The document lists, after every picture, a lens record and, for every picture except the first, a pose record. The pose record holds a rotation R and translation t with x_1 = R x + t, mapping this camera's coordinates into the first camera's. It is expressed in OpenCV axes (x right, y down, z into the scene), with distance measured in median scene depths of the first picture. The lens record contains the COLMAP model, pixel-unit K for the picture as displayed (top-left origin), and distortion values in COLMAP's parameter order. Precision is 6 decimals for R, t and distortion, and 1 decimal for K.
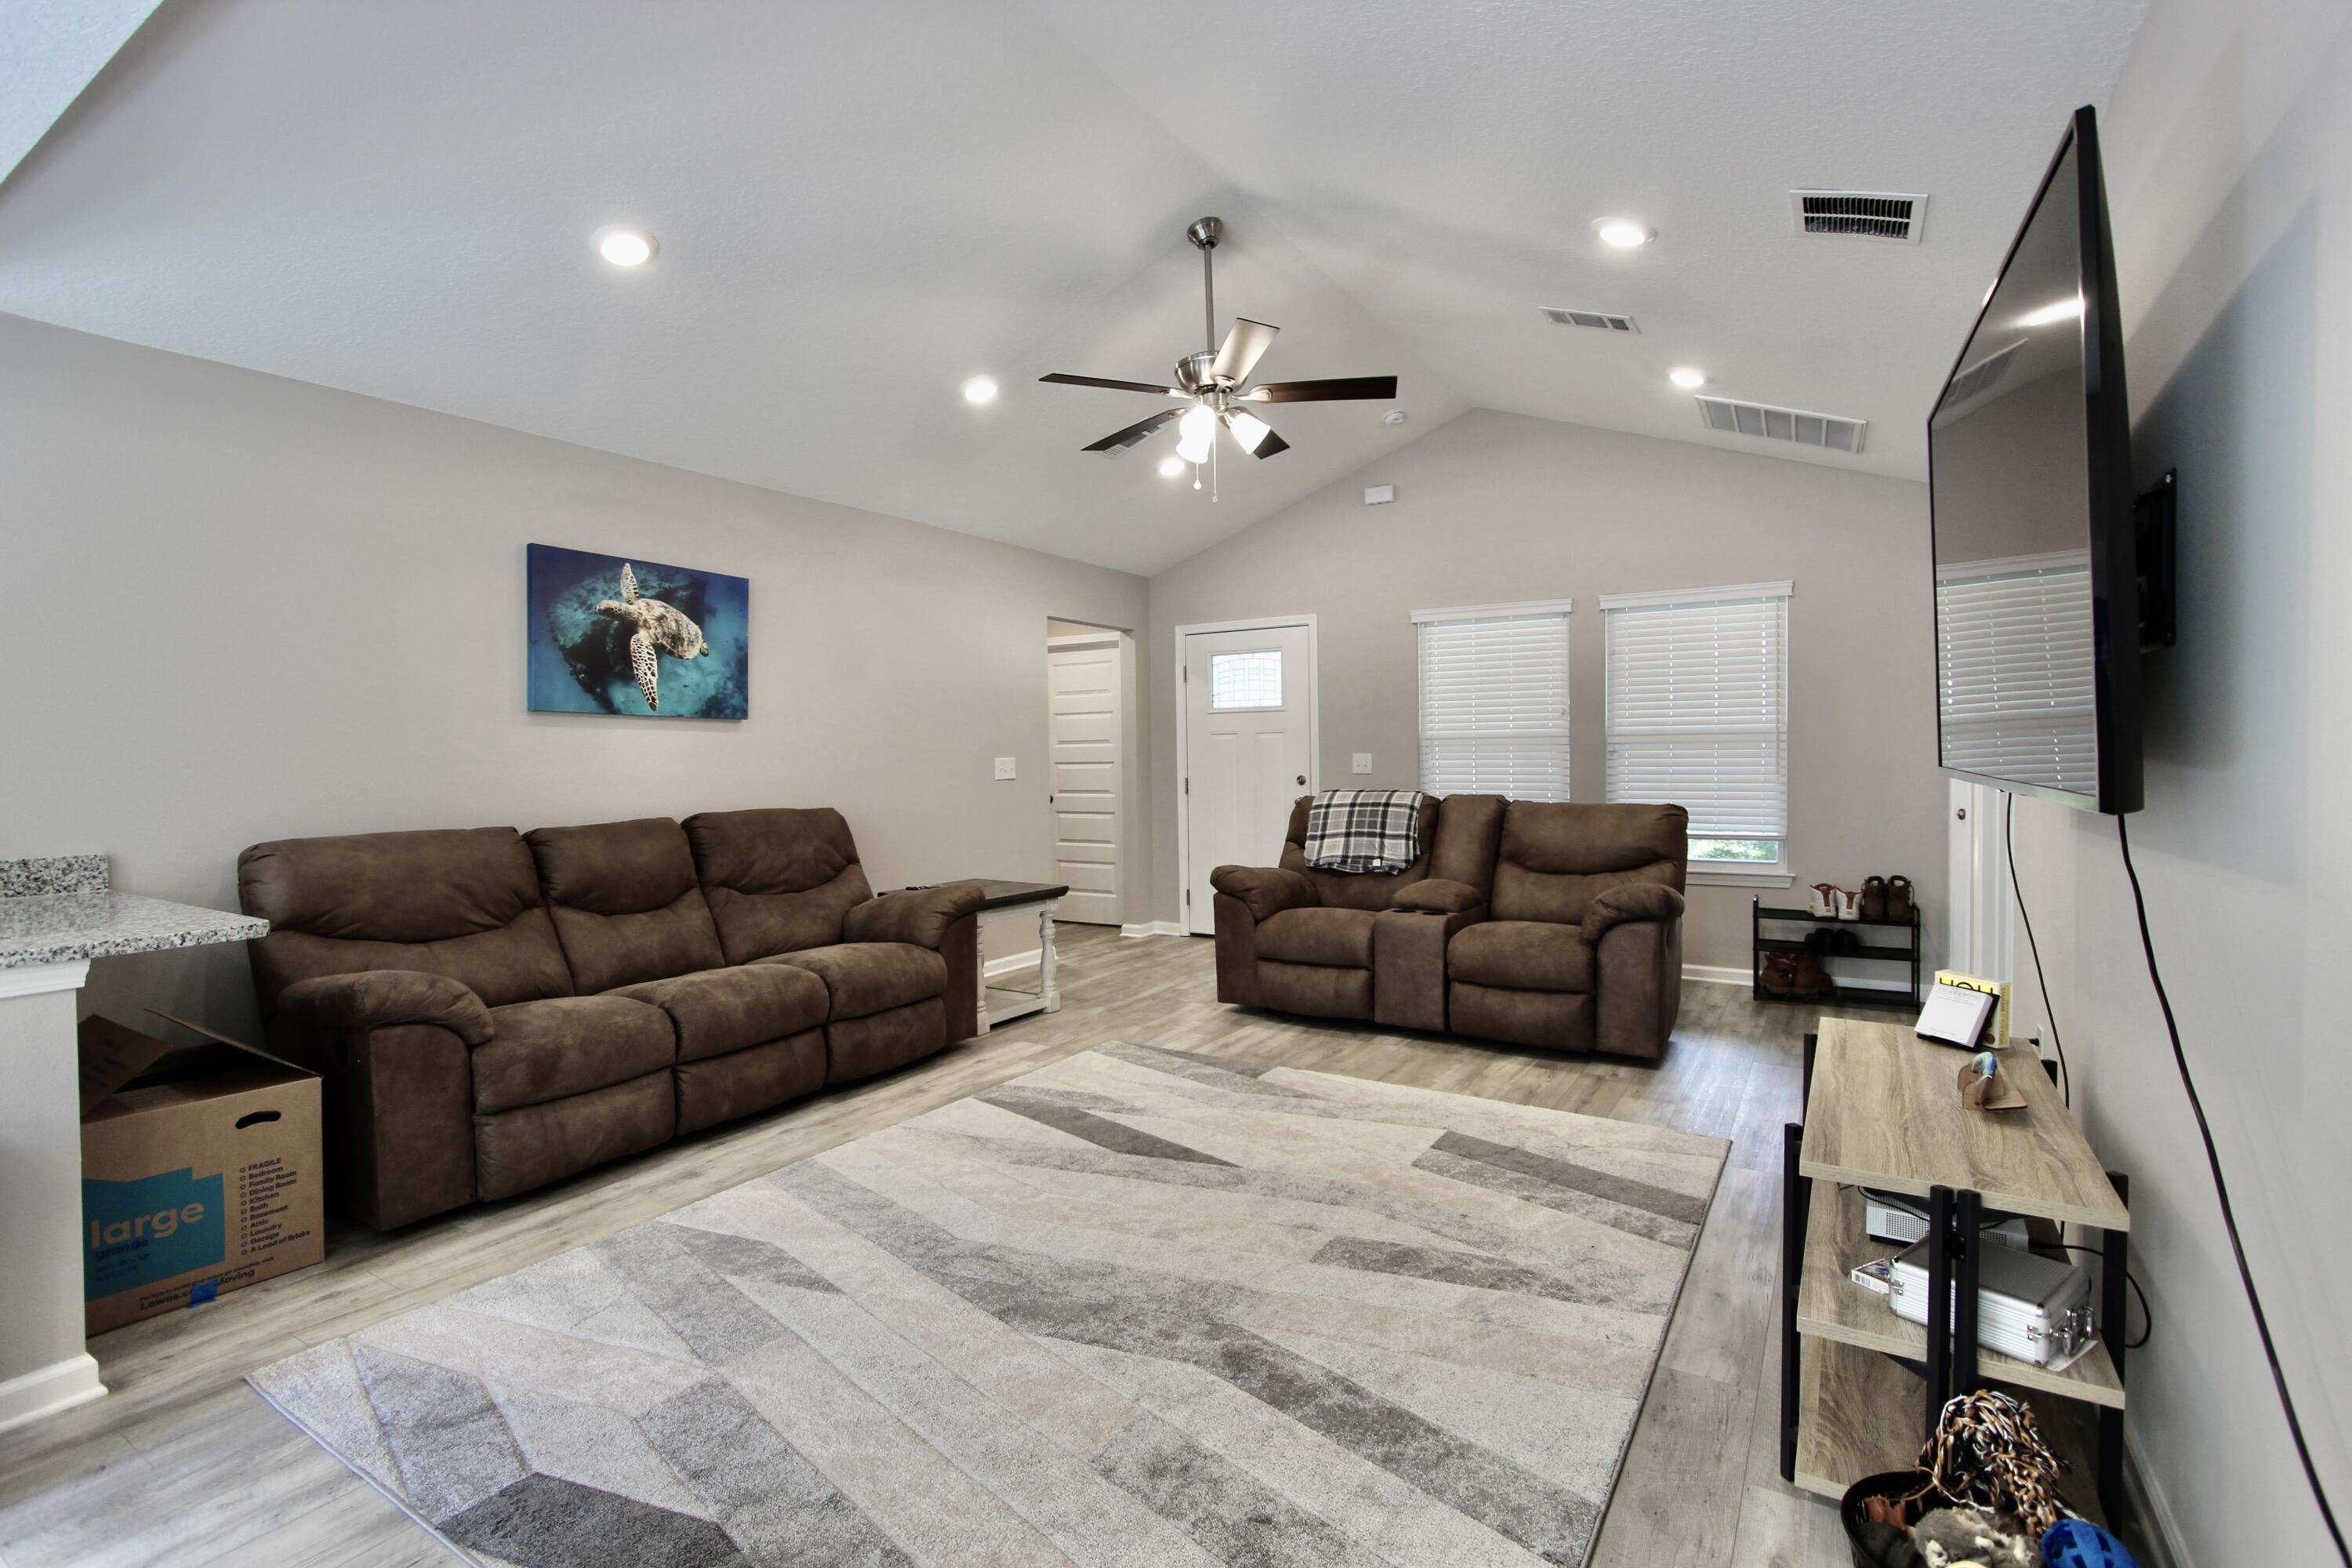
lens RADIAL K [[1085.8, 0, 1187.0], [0, 1085.8, 765.4], [0, 0, 1]] dist [-0.016545, 0.002071]
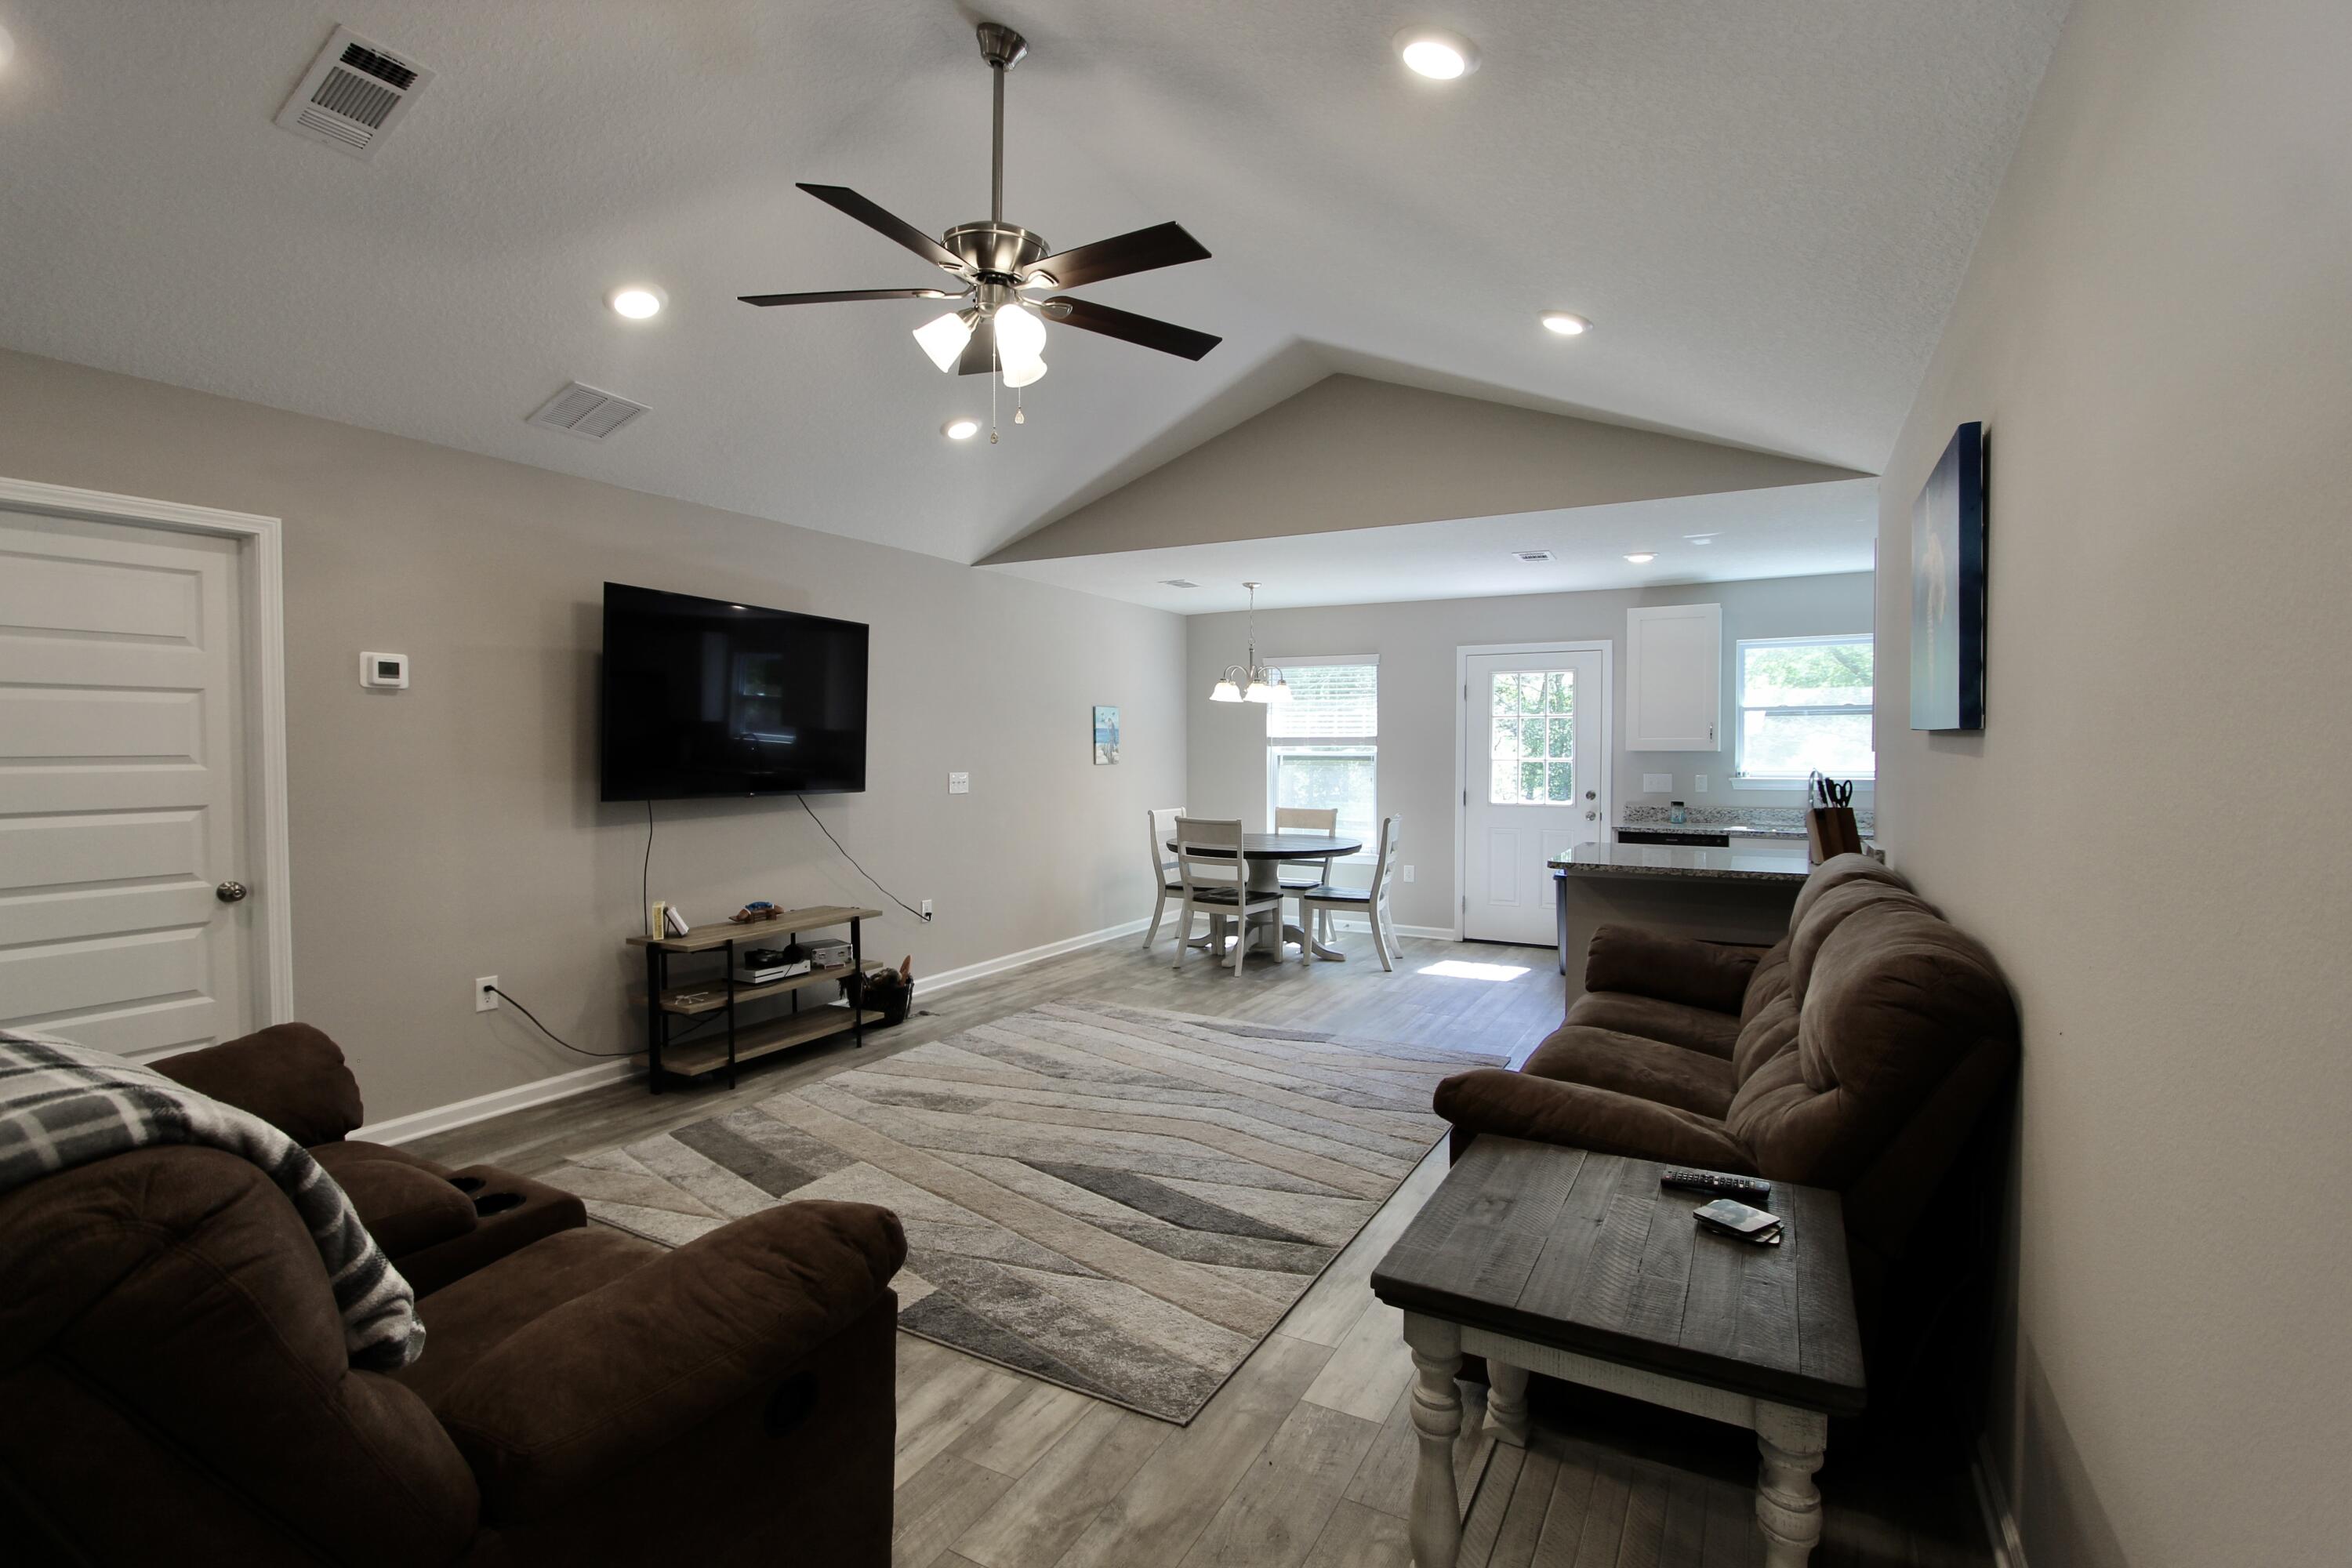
lens RADIAL K [[1085.8, 0, 1171.7], [0, 1085.8, 768.5], [0, 0, 1]] dist [-0.016545, 0.002071]
pose [[-0.998937, 0.013055, -0.044204, -0.051745], [0.011673, 0.999439, 0.031382, -0.050102], [0.044589, 0.030832, -0.998530, 1.609966]]
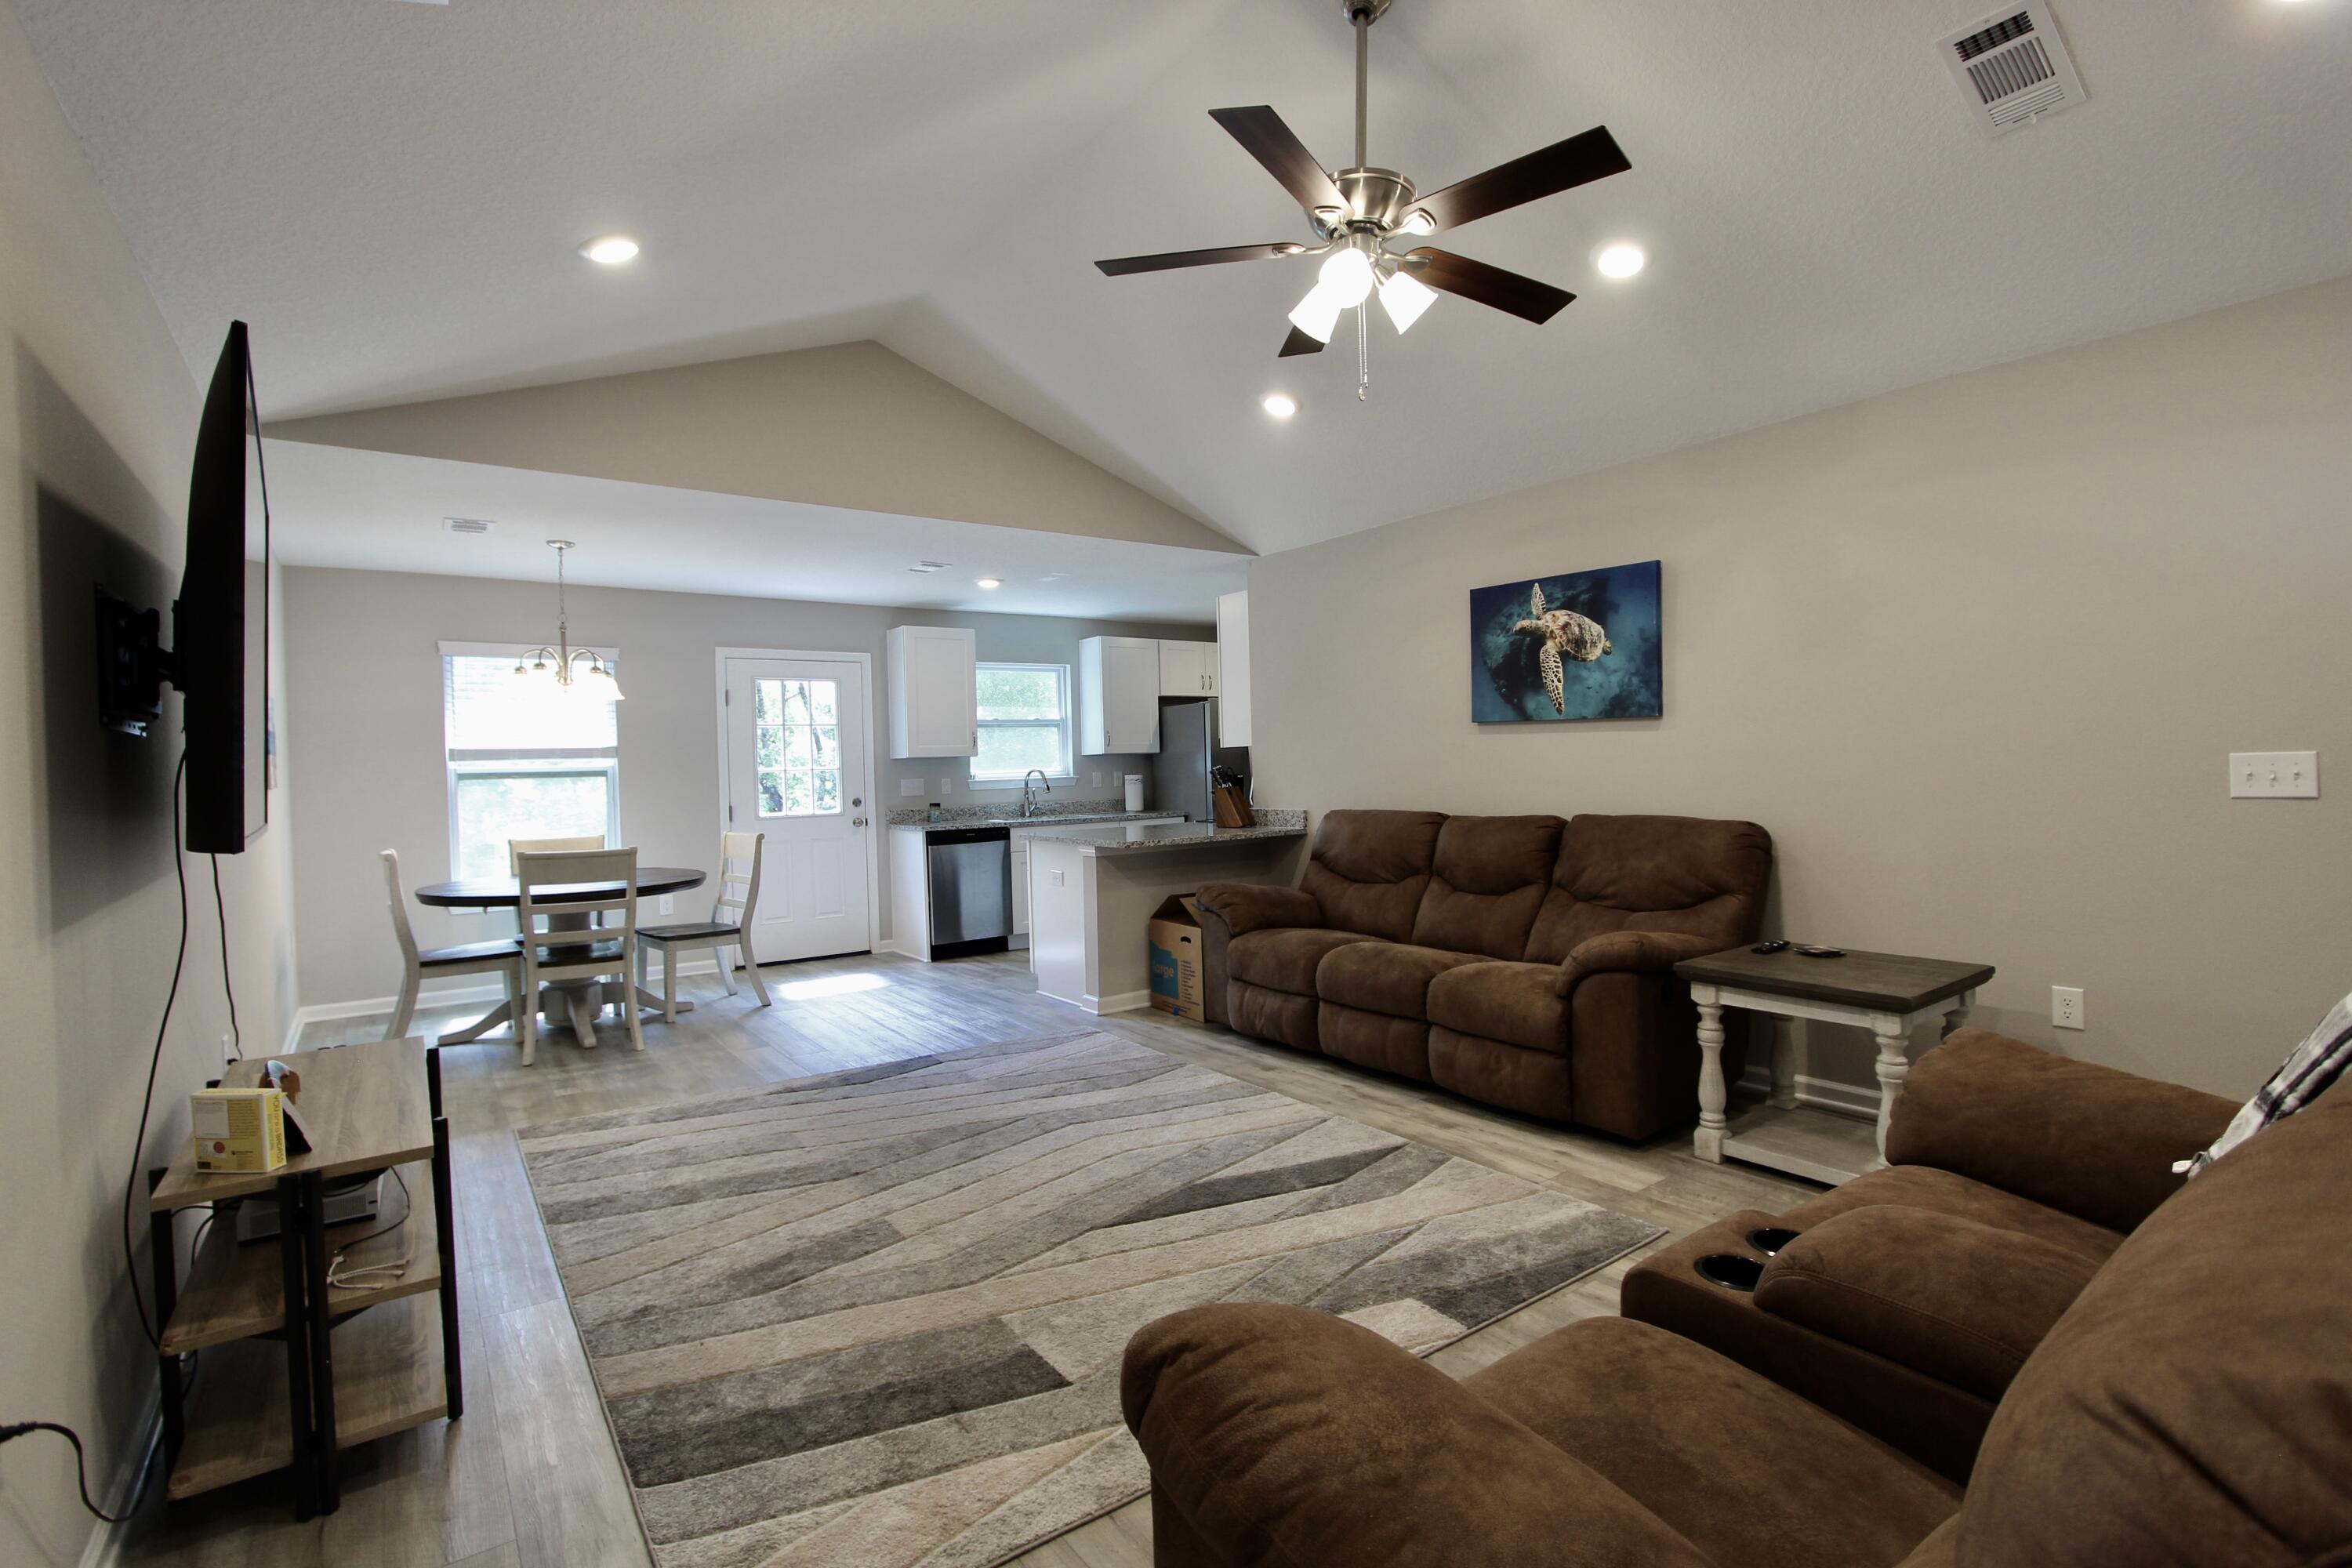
lens RADIAL K [[1085.8, 0, 1167.2], [0, 1085.8, 774.8], [0, 0, 1]] dist [-0.016545, 0.002071]
pose [[-0.384295, 0.031376, -0.922677, 0.654332], [0.018940, 0.999480, 0.026100, -0.027360], [0.923016, -0.007445, -0.384689, 1.076138]]
